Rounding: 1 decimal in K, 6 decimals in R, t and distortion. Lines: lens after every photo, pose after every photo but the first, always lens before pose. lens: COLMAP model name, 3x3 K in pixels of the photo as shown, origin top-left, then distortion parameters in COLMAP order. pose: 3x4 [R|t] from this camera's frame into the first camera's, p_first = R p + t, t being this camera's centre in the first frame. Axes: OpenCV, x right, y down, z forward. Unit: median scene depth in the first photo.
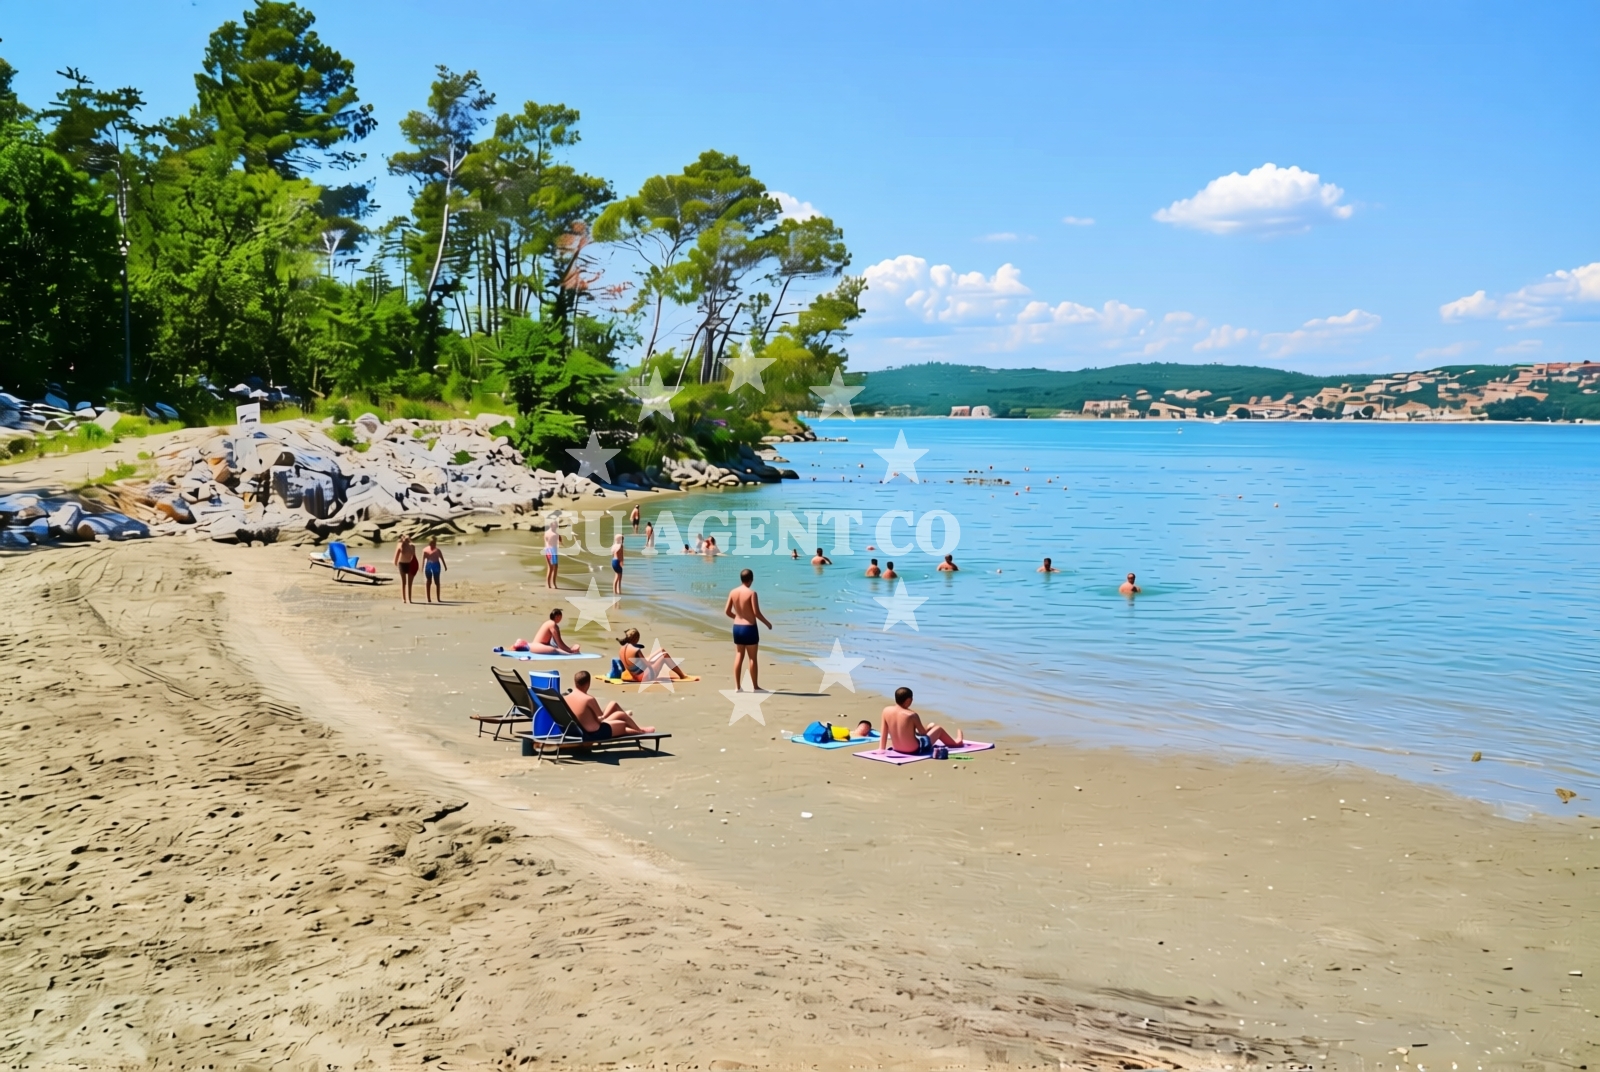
lens RADIAL K [[1355.0, 0, 827.9], [0, 1355.0, 523.4], [0, 0, 1]] dist [0.115959, -0.177577]
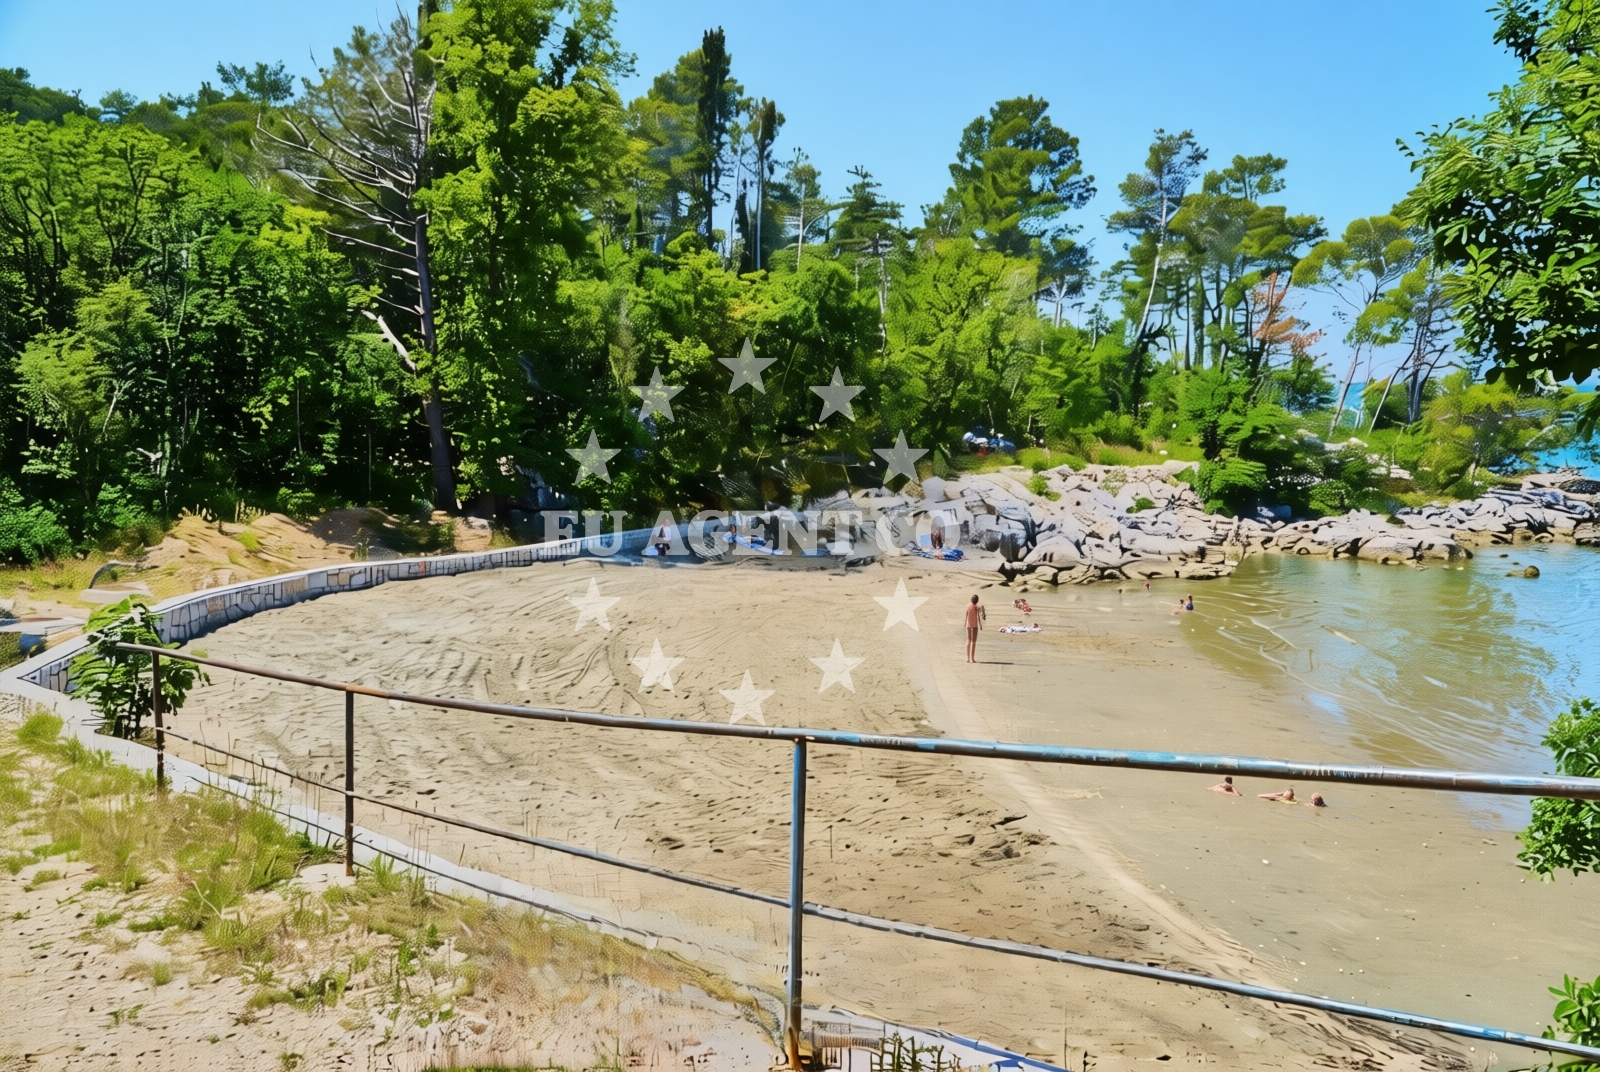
lens RADIAL K [[1328.2, 0, 800.0], [0, 1328.2, 536.0], [0, 0, 1]] dist [0.000531, -0.006299]
pose [[0.858082, 0.037221, -0.512161, 0.025441], [-0.039944, 0.999186, 0.005694, -0.009677], [0.511956, 0.015572, 0.858870, -0.036548]]
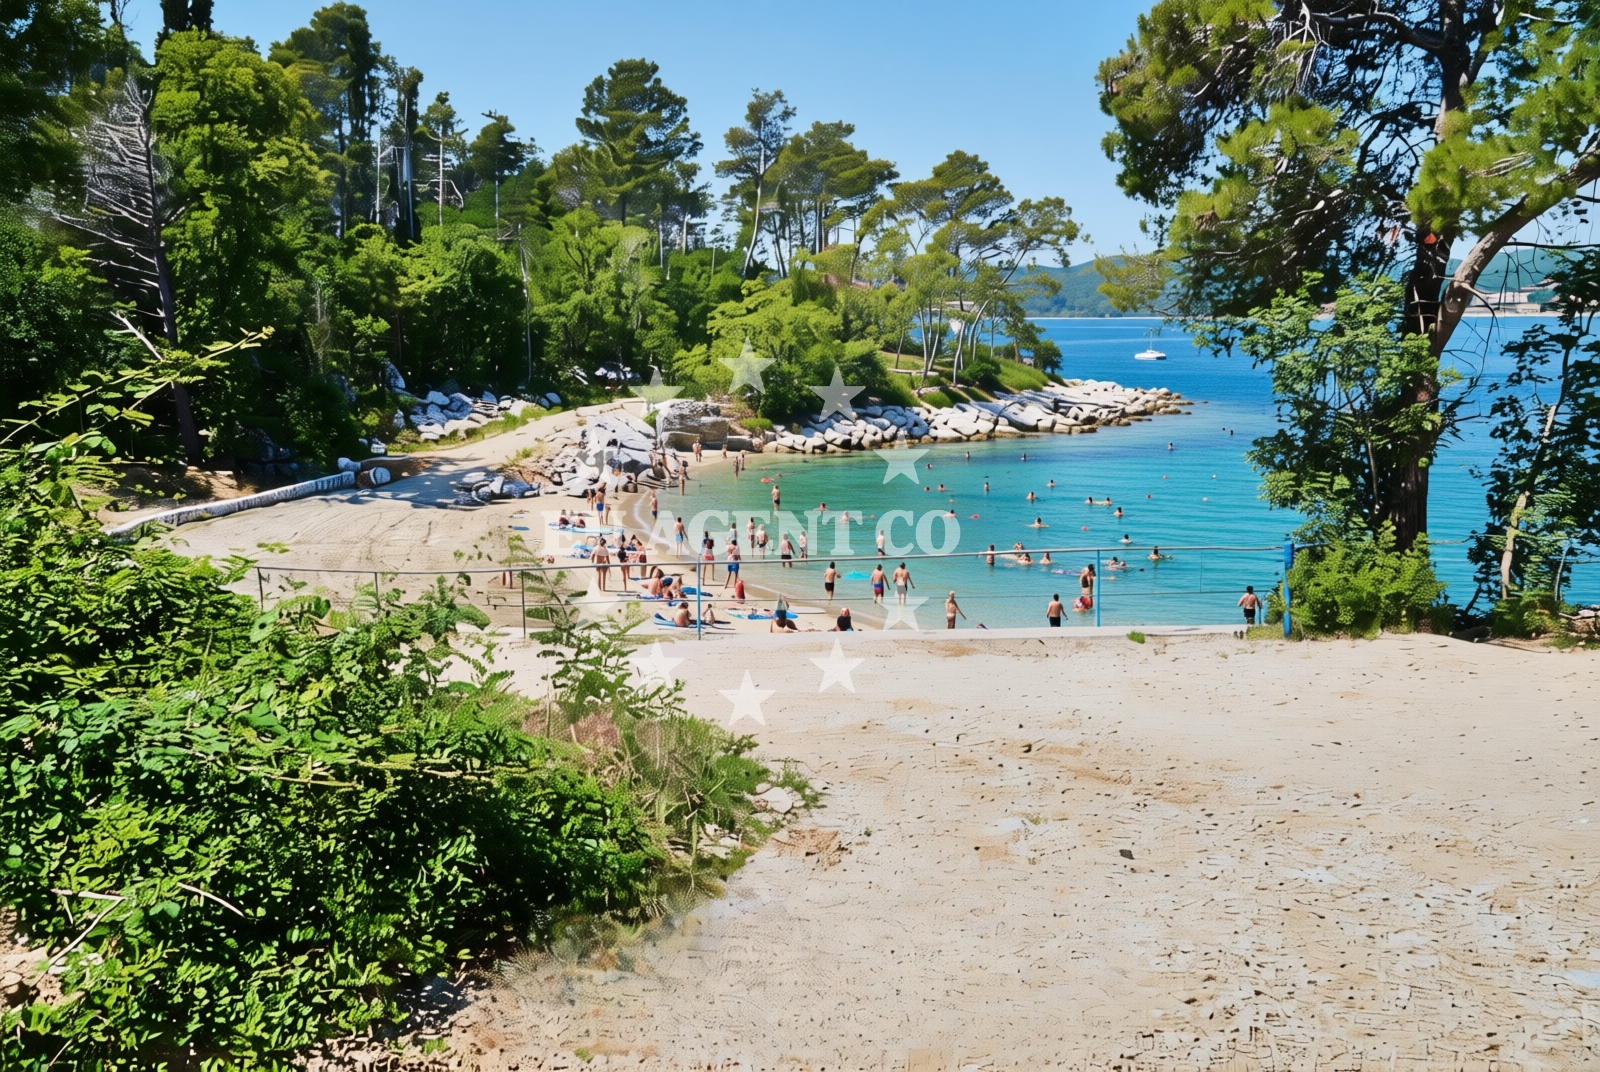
lens RADIAL K [[1328.2, 0, 800.0], [0, 1328.2, 536.0], [0, 0, 1]] dist [0.000531, -0.006299]
pose [[0.960967, 0.018623, -0.276034, 0.112954], [0.004313, 0.996602, 0.082253, -0.027201], [0.276628, -0.080233, 0.957622, -0.204307]]
